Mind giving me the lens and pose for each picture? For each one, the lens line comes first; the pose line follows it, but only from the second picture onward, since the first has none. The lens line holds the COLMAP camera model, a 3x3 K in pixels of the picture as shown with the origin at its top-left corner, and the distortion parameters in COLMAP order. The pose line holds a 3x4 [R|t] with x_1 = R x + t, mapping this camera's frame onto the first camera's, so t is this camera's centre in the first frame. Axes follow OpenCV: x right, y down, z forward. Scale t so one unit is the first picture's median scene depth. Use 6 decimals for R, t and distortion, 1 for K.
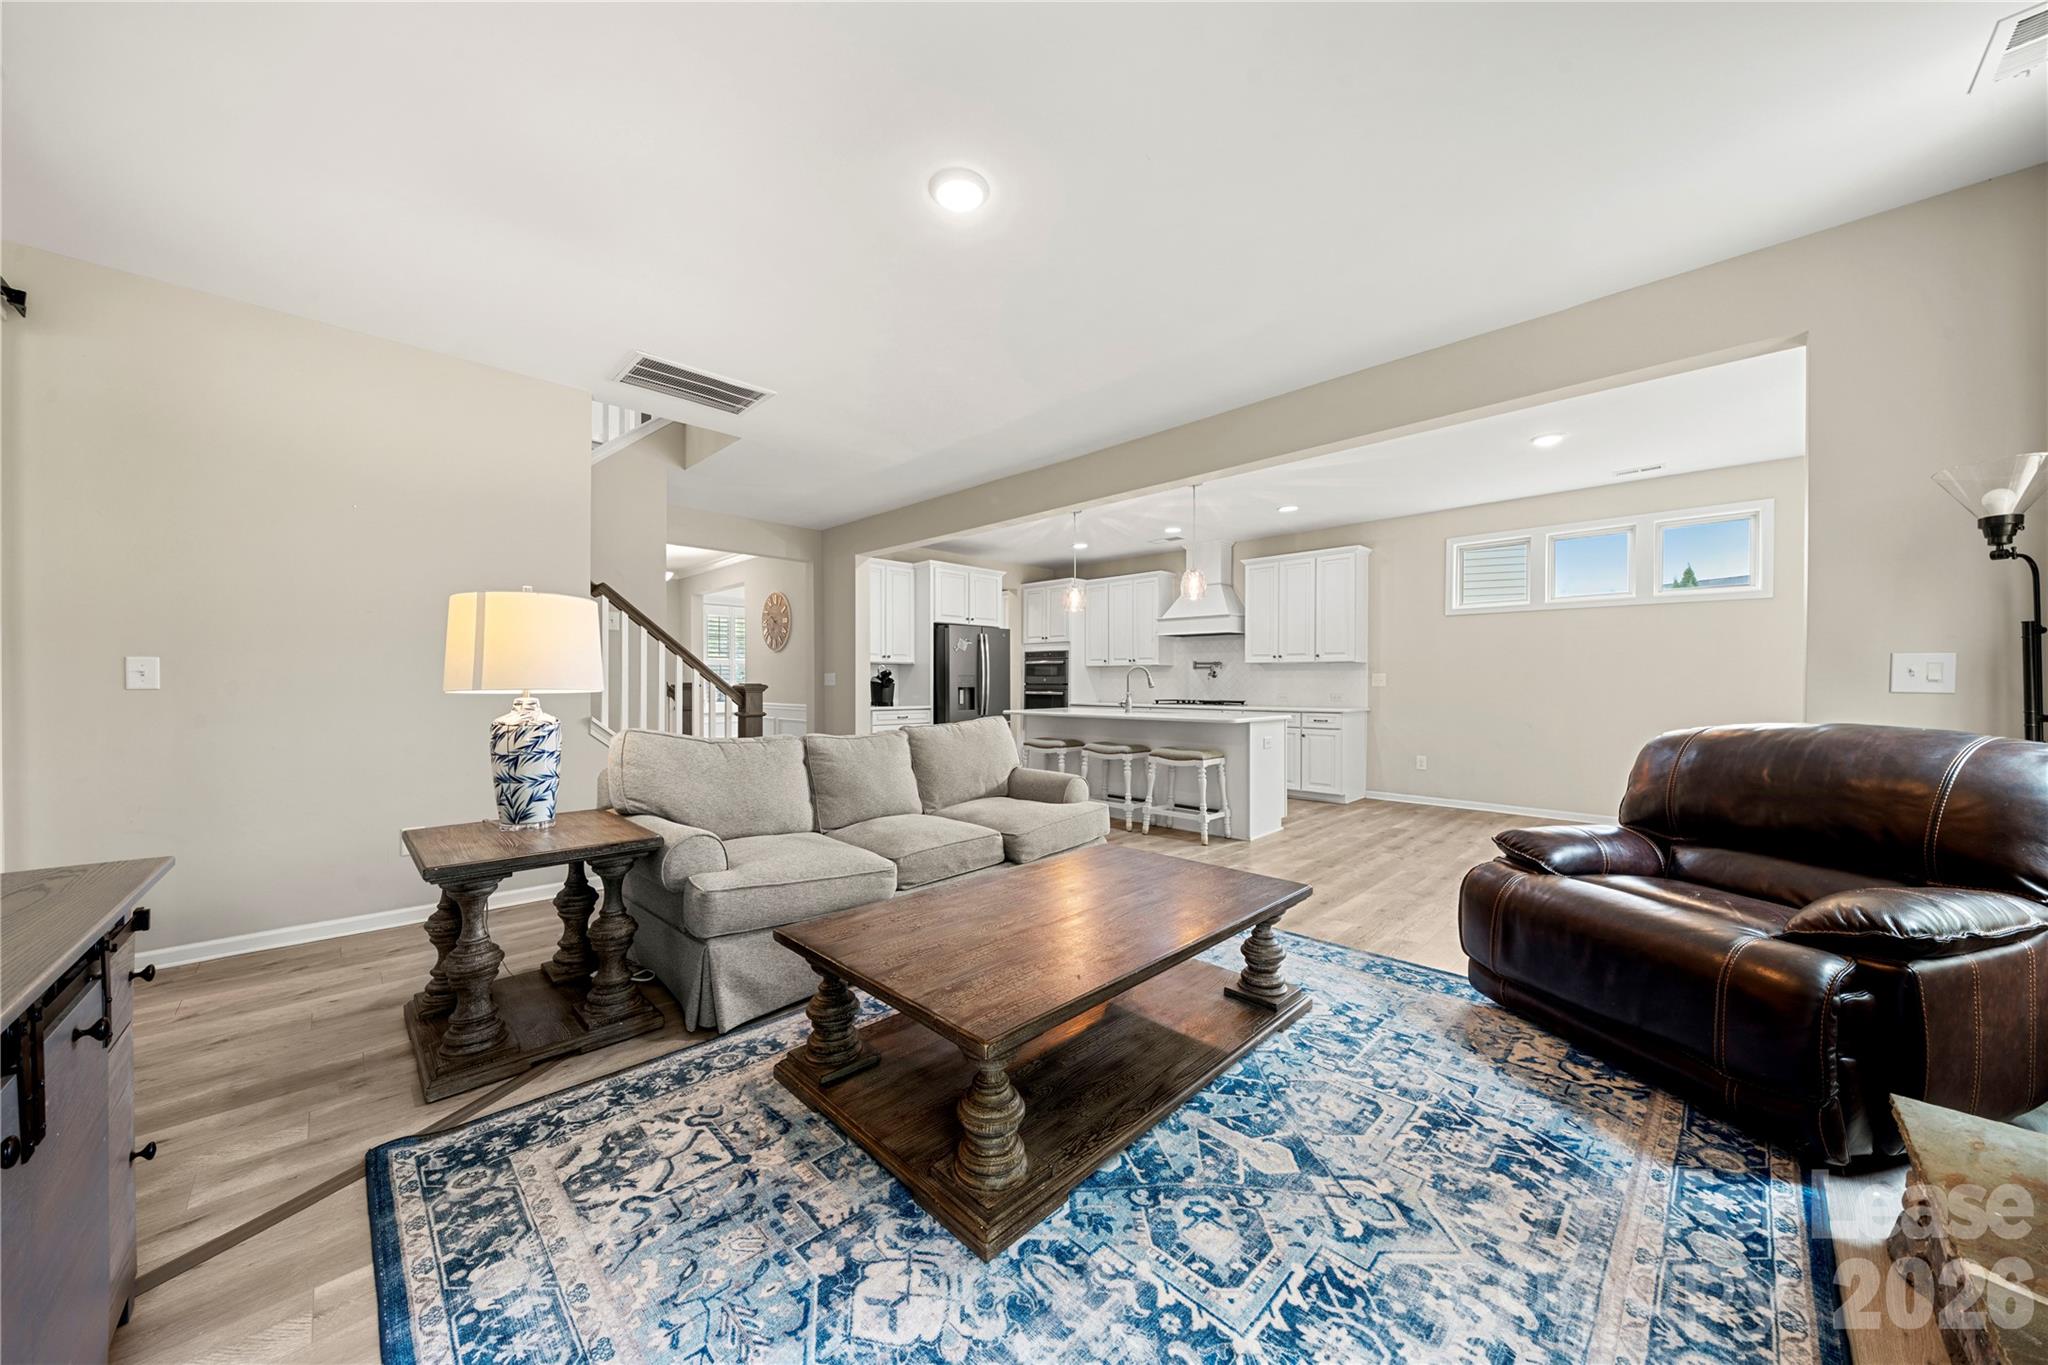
lens RADIAL K [[695.4, 0, 1019.5], [0, 695.4, 682.9], [0, 0, 1]] dist [-0.001183, -0.000067]
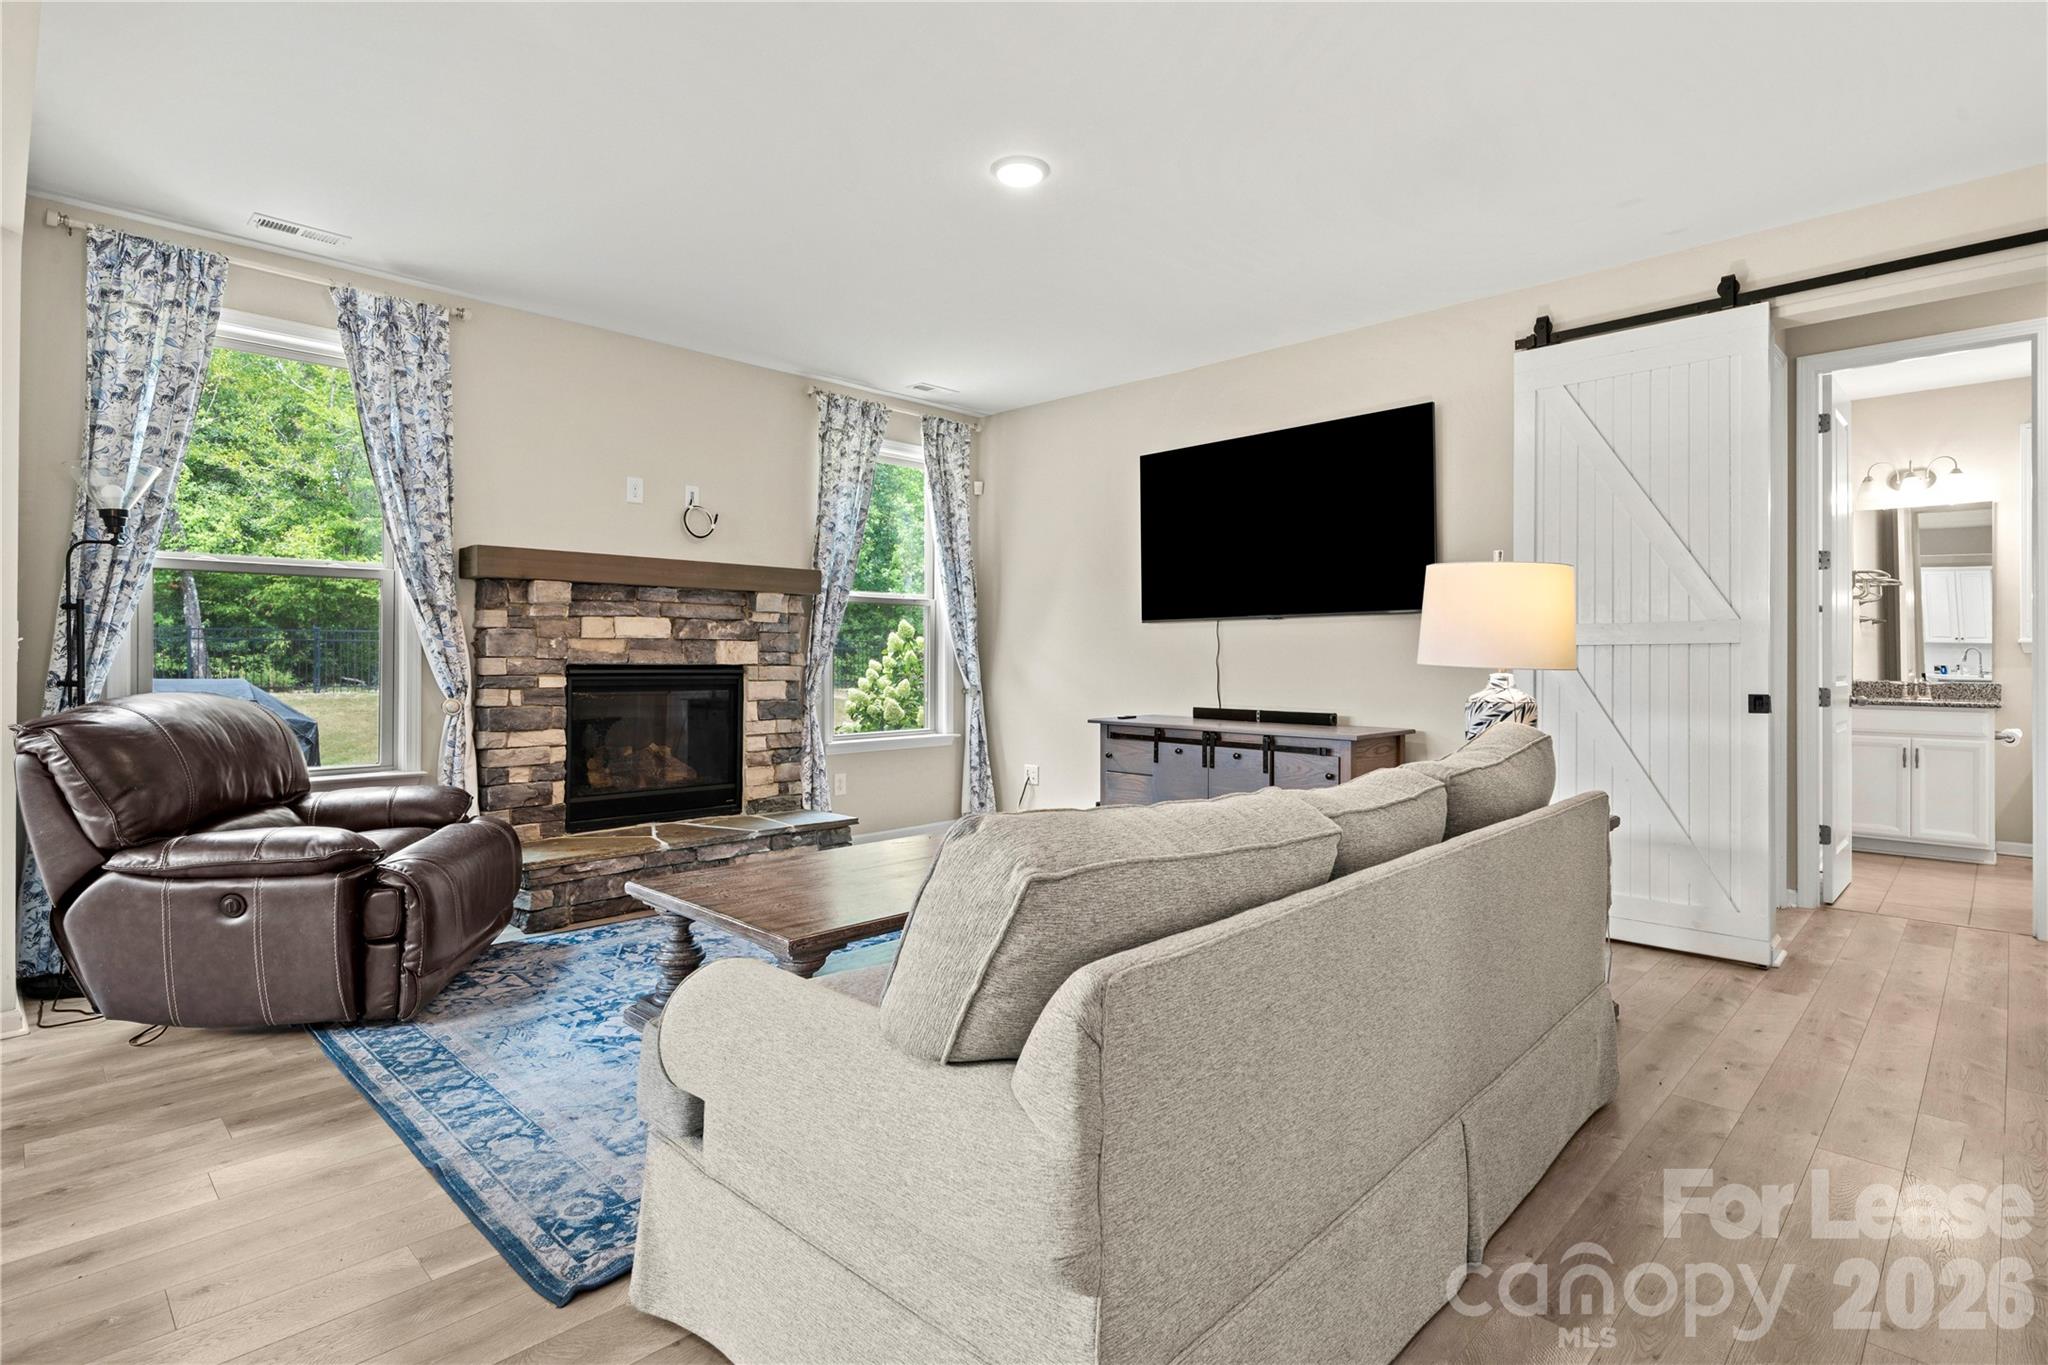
lens RADIAL K [[1008.1, 0, 1024.5], [0, 1008.1, 668.1], [0, 0, 1]] dist [-0.000185, -0.000051]
pose [[-0.999809, -0.000877, -0.019513, -0.062763], [-0.000969, 0.999988, 0.004699, 0.016512], [0.019509, 0.004717, -0.999799, 2.442031]]
